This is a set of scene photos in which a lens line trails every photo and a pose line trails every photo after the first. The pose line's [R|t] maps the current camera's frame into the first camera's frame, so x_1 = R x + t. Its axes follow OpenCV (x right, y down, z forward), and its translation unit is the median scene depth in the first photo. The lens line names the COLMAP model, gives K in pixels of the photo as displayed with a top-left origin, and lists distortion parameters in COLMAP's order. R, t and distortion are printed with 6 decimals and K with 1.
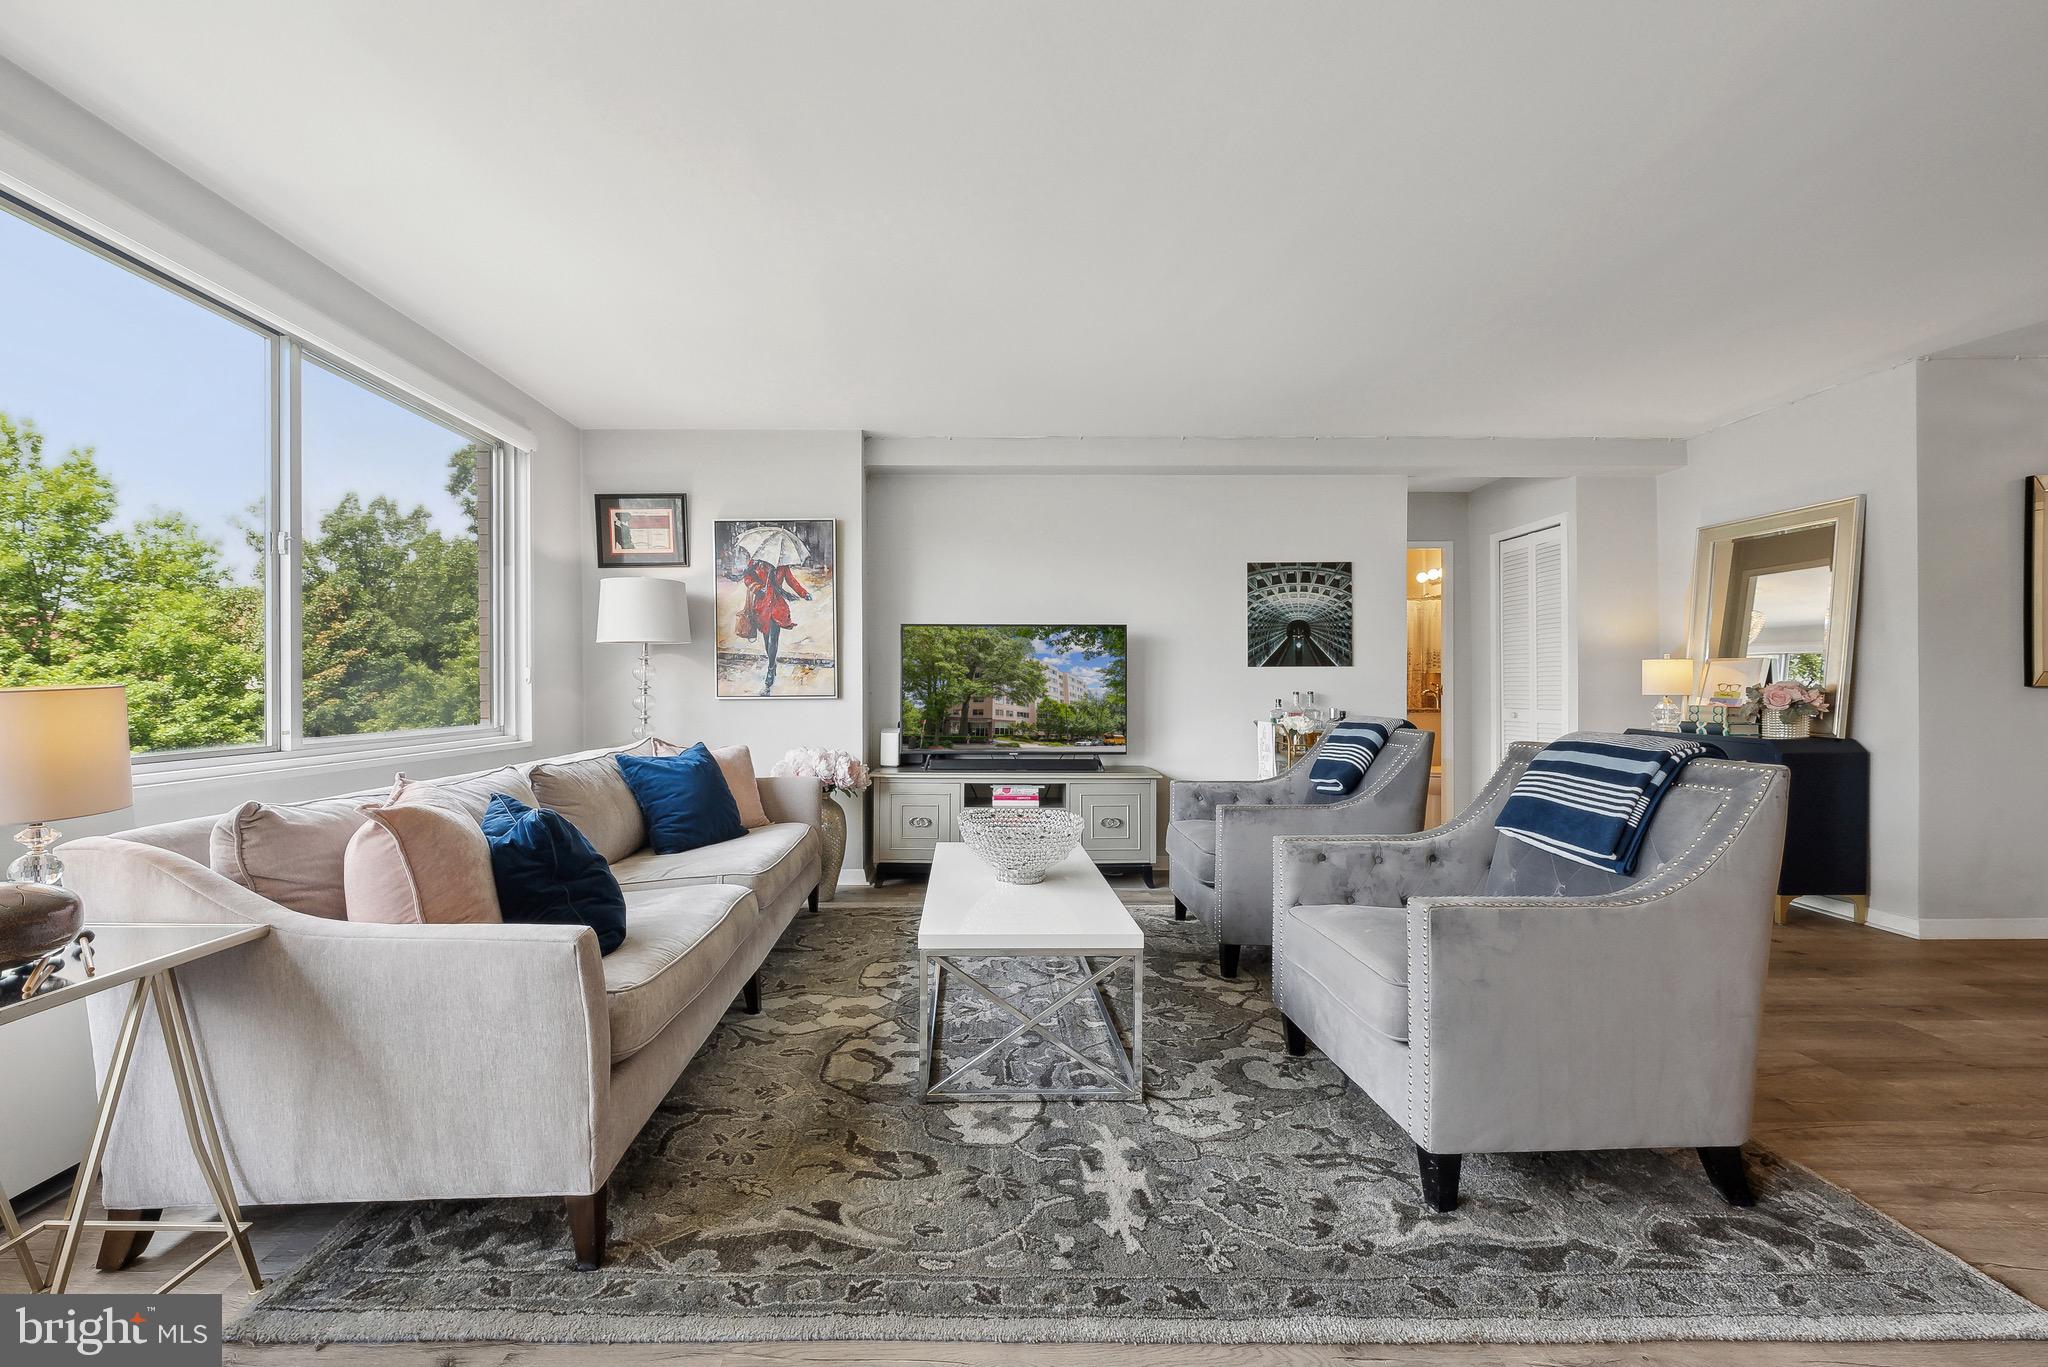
lens RADIAL K [[775.7, 0, 987.2], [0, 775.7, 685.7], [0, 0, 1]] dist [-0.001732, -0.000078]
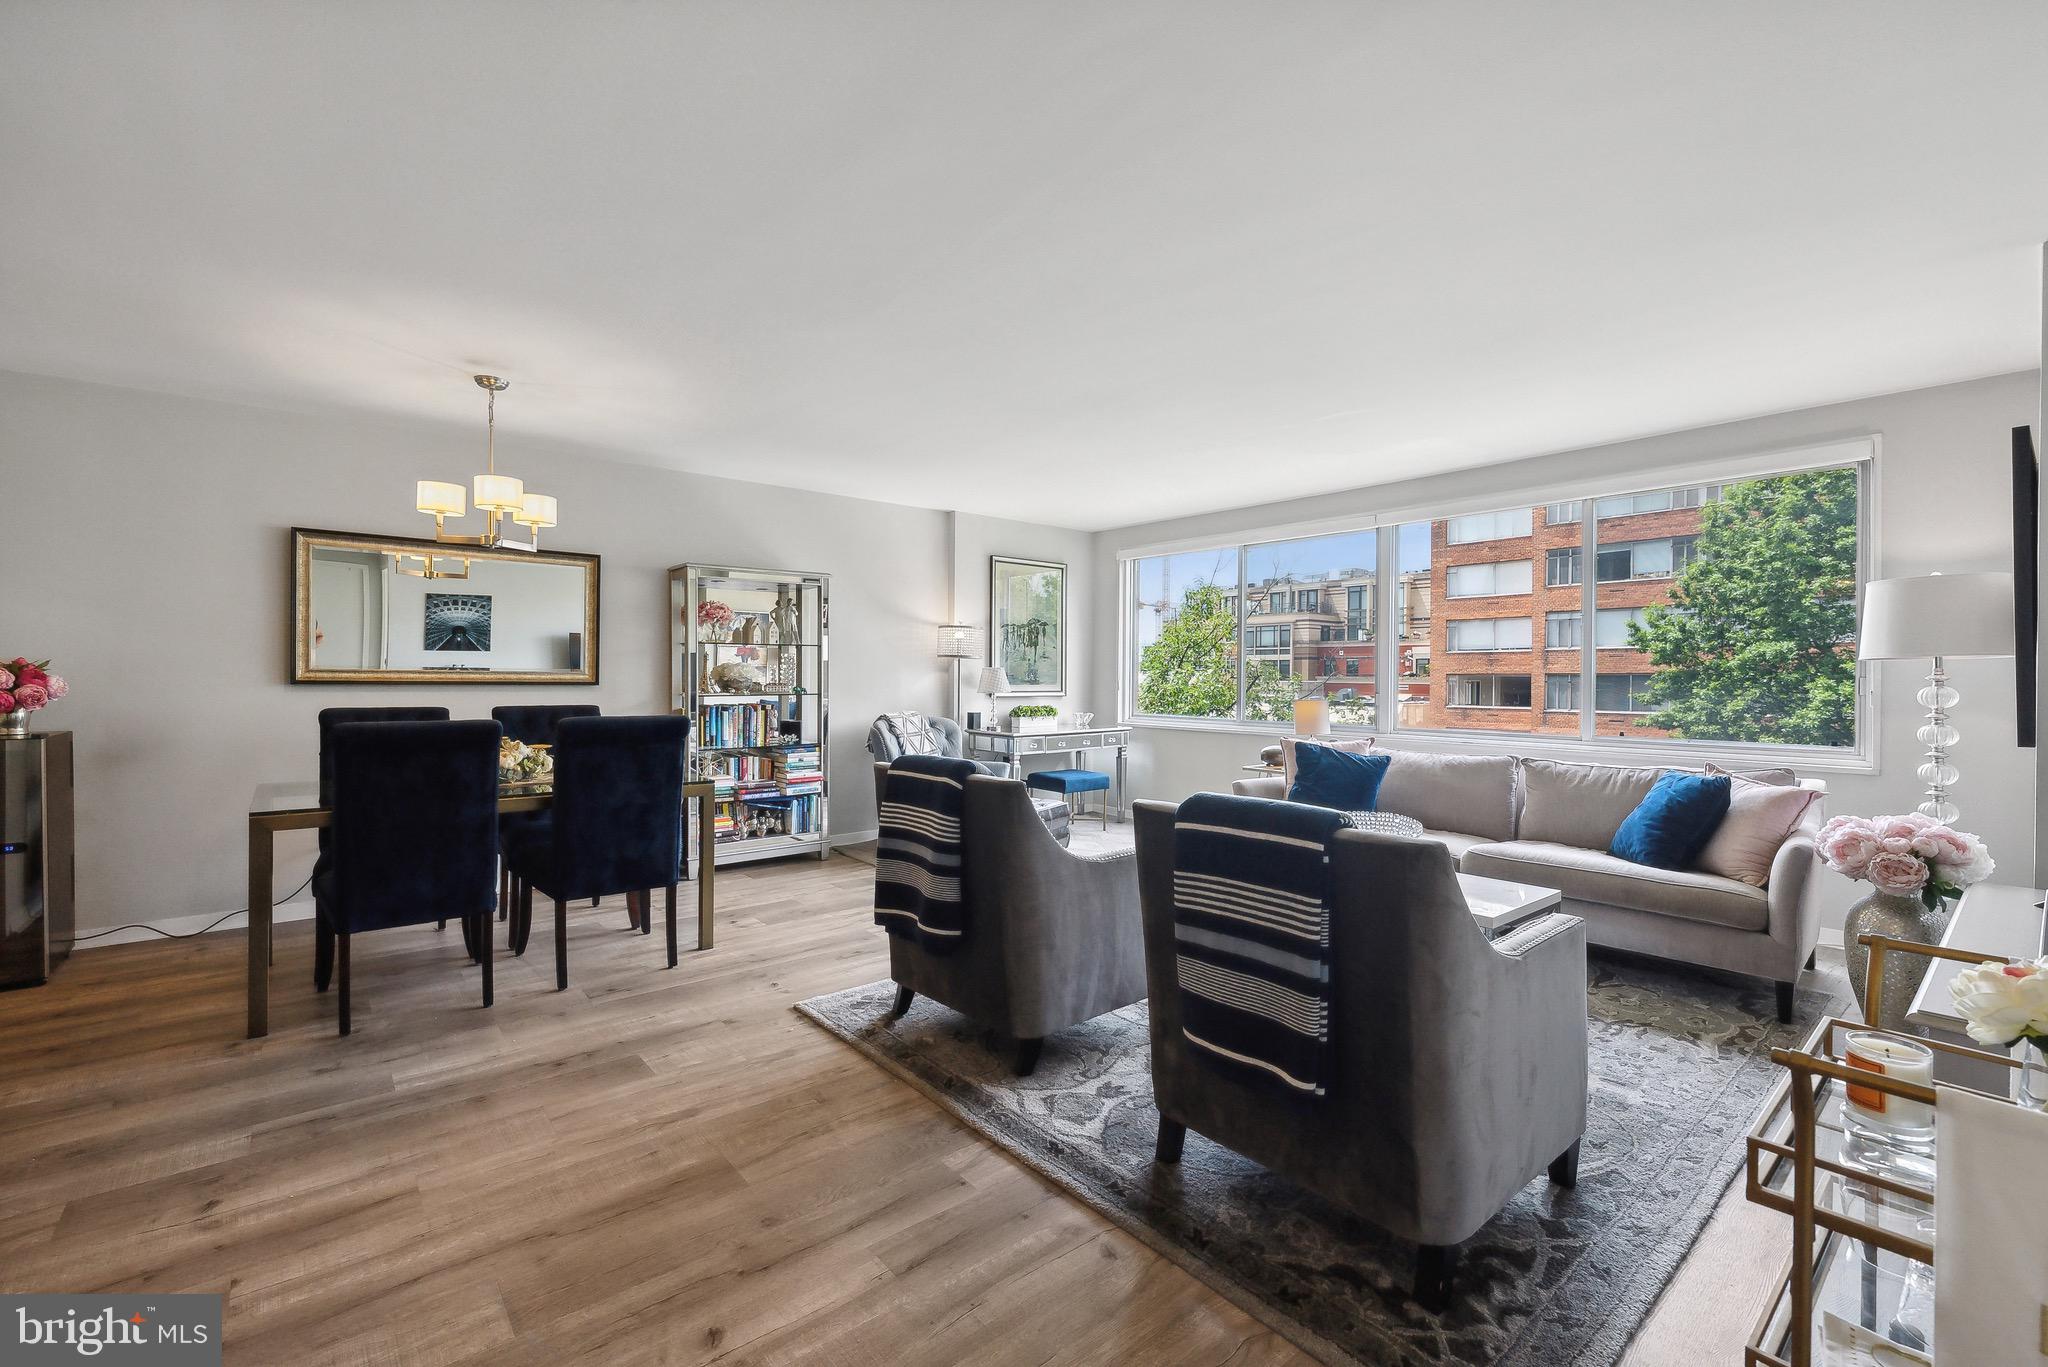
lens RADIAL K [[871.5, 0, 1024.0], [0, 871.5, 683.5], [0, 0, 1]] dist [-0.001714, -0.000562]
pose [[-0.768758, 0.003880, -0.639528, 0.770111], [-0.000406, 0.999978, 0.006555, -0.031330], [0.639540, 0.005299, -0.768739, 1.028348]]
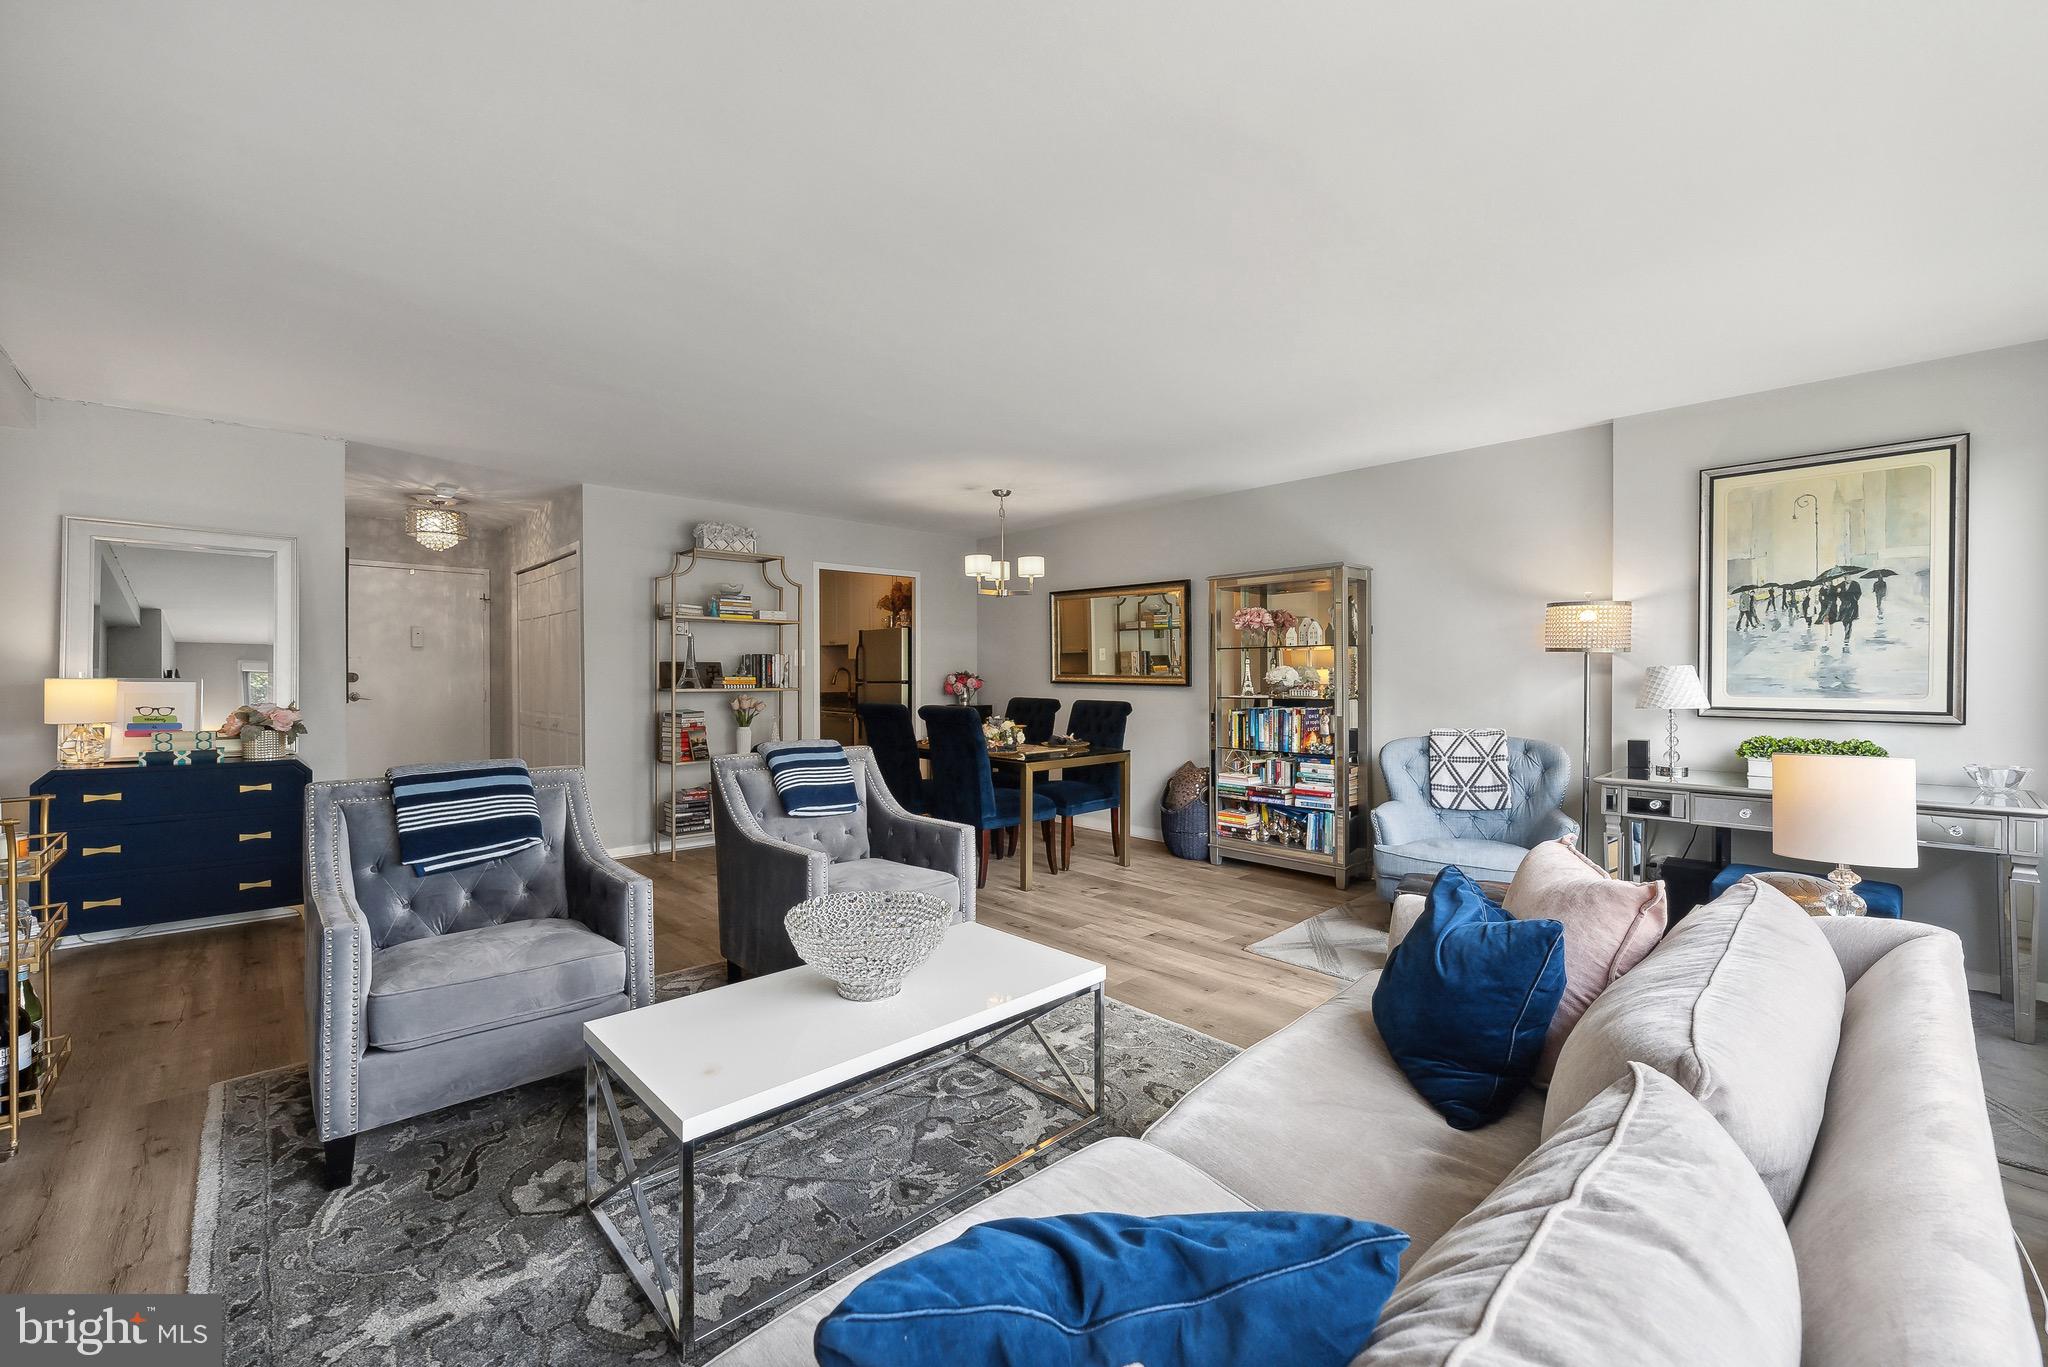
lens RADIAL K [[834.3, 0, 1019.1], [0, 834.3, 681.4], [0, 0, 1]] dist [-0.000932, 0.000389]
pose [[-0.674788, -0.006368, 0.737984, -0.404169], [-0.001828, 0.999974, 0.006957, -0.038264], [-0.738009, 0.003346, -0.674782, 0.879024]]
